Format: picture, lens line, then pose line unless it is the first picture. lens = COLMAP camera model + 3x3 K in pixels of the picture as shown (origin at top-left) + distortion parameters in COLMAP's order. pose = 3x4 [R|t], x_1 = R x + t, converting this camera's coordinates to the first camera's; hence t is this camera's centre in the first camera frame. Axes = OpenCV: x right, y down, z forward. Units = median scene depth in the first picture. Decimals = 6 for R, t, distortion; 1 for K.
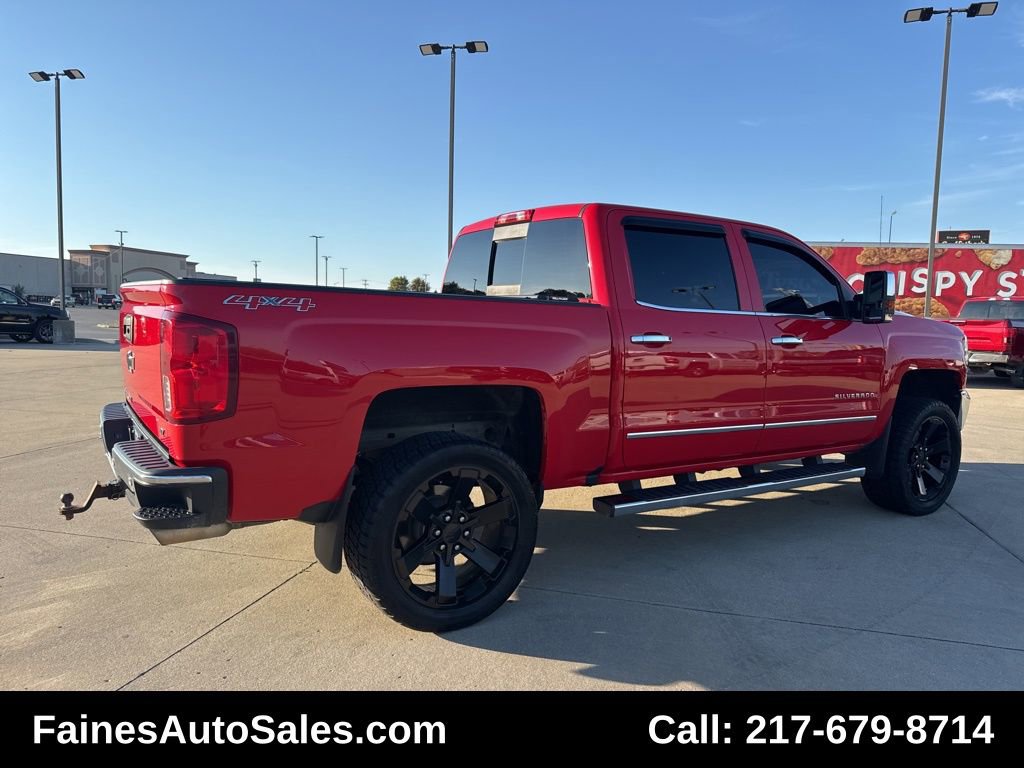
lens RADIAL K [[729.8, 0, 512.5], [0, 729.8, 385.7], [0, 0, 1]] dist [0.047374, -0.061563]
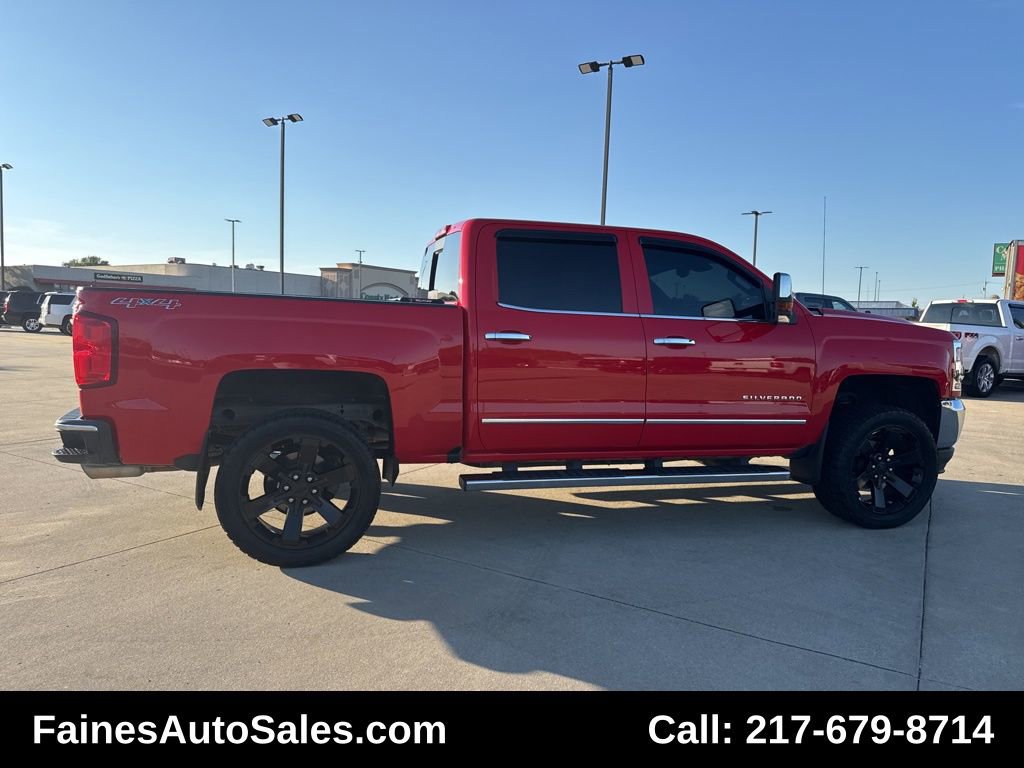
lens RADIAL K [[729.8, 0, 507.5], [0, 729.8, 383.3], [0, 0, 1]] dist [0.047374, -0.061563]
pose [[0.954911, 0.027978, -0.295570, 0.463190], [-0.033277, 0.999363, -0.012910, 0.019822], [0.295020, 0.022163, 0.955234, -0.066278]]
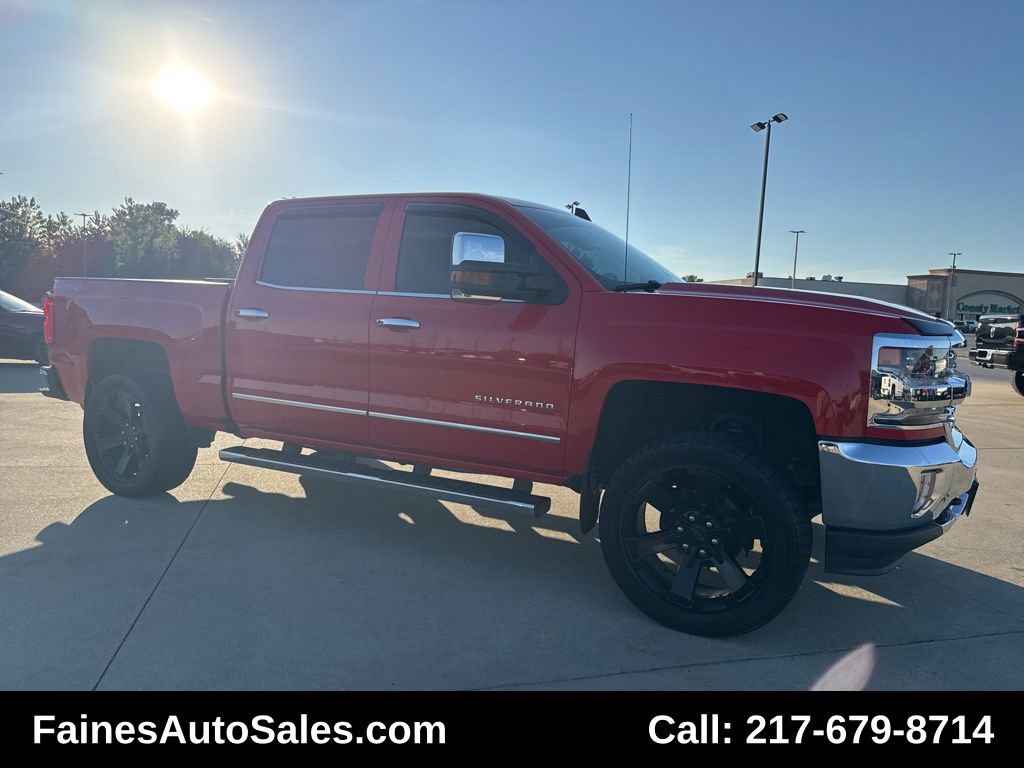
lens RADIAL K [[729.8, 0, 504.4], [0, 729.8, 386.1], [0, 0, 1]] dist [0.047374, -0.061563]
pose [[0.466799, 0.080082, -0.880730, 1.230993], [-0.111096, 0.993312, 0.031436, -0.027961], [0.877357, 0.083171, 0.472574, 0.713591]]
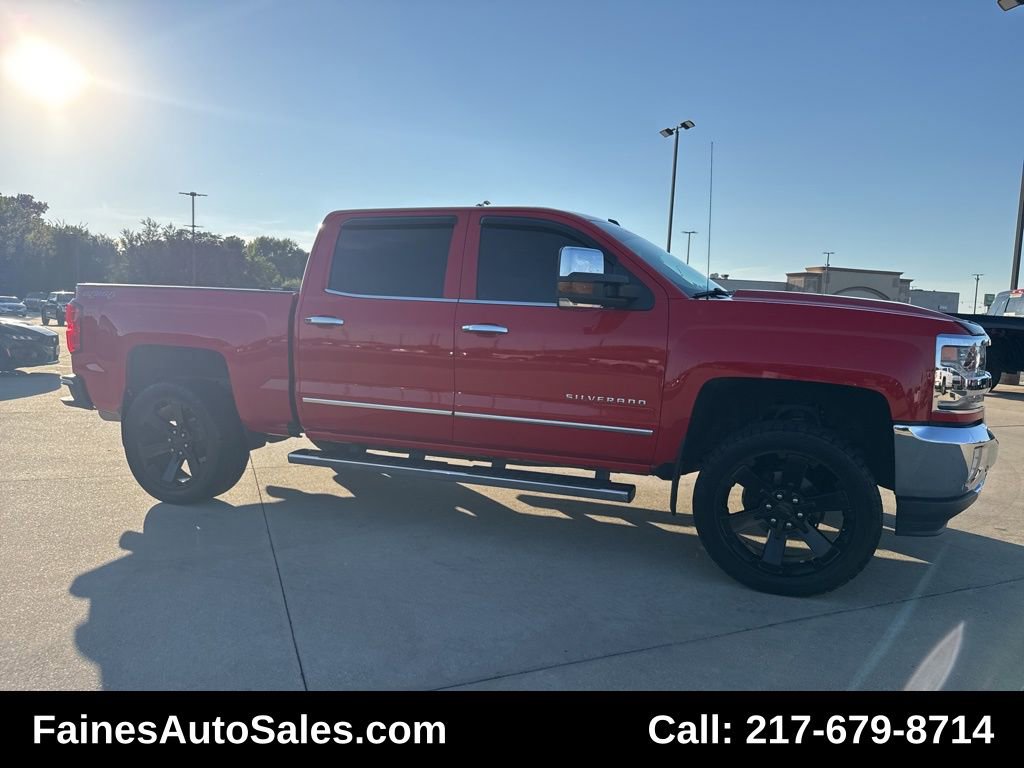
lens RADIAL K [[729.8, 0, 503.4], [0, 729.8, 389.8], [0, 0, 1]] dist [0.047374, -0.061563]
pose [[0.584516, 0.075212, -0.807889, 1.174320], [-0.092483, 0.995381, 0.025755, -0.009102], [0.806094, 0.059662, 0.588772, 0.474411]]
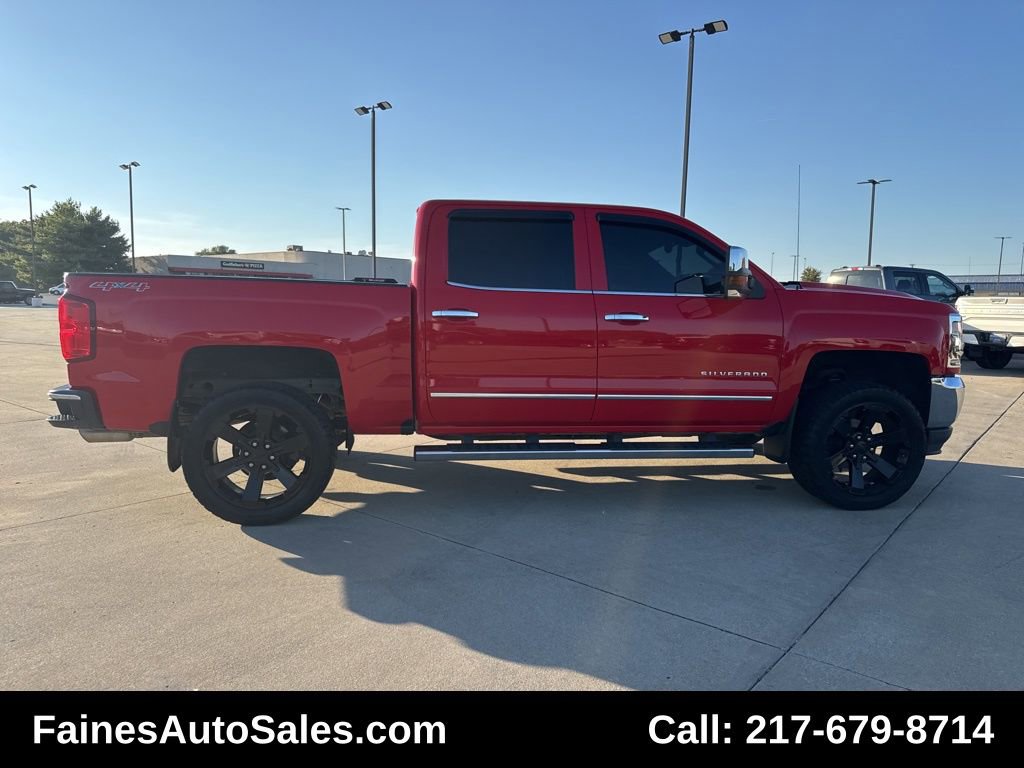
lens RADIAL K [[729.8, 0, 507.5], [0, 729.8, 388.9], [0, 0, 1]] dist [0.047374, -0.061563]
pose [[0.900403, 0.043145, -0.432913, 0.688002], [-0.035866, 0.999045, 0.024969, 0.021325], [0.433577, -0.006955, 0.901090, -0.019117]]
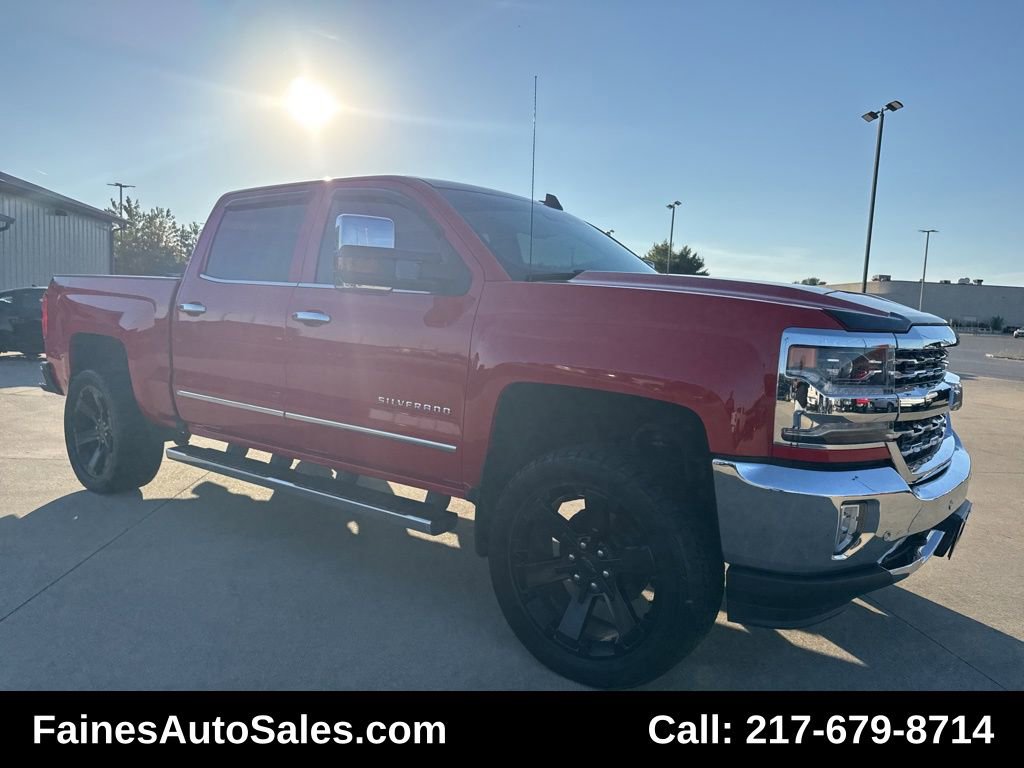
lens RADIAL K [[729.8, 0, 504.4], [0, 729.8, 389.7], [0, 0, 1]] dist [0.047374, -0.061563]
pose [[0.330084, 0.085958, -0.940030, 1.236537], [-0.124035, 0.991160, 0.047079, -0.046638], [0.935767, 0.101056, 0.337828, 0.945953]]
